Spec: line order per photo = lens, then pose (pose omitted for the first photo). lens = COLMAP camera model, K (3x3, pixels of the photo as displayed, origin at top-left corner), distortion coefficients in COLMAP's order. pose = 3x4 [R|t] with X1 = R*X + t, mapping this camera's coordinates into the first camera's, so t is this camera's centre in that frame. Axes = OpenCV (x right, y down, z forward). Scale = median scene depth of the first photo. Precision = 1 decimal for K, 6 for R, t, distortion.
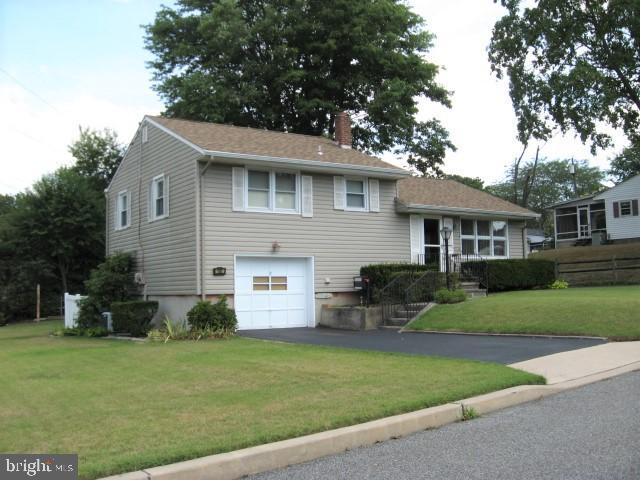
lens RADIAL K [[649.4, 0, 320.0], [0, 649.4, 240.0], [0, 0, 1]] dist [-0.078201, 0.006260]
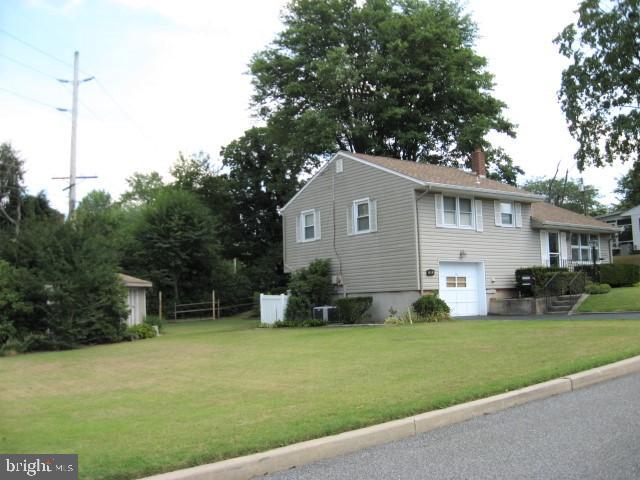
lens RADIAL K [[651.5, 0, 320.1], [0, 651.5, 253.7], [0, 0, 1]] dist [-0.098649, 0.002083]
pose [[0.998349, -0.004497, 0.057265, -0.389646], [0.004489, 0.999990, 0.000271, 0.007020], [-0.057266, -0.000014, 0.998359, -0.271382]]
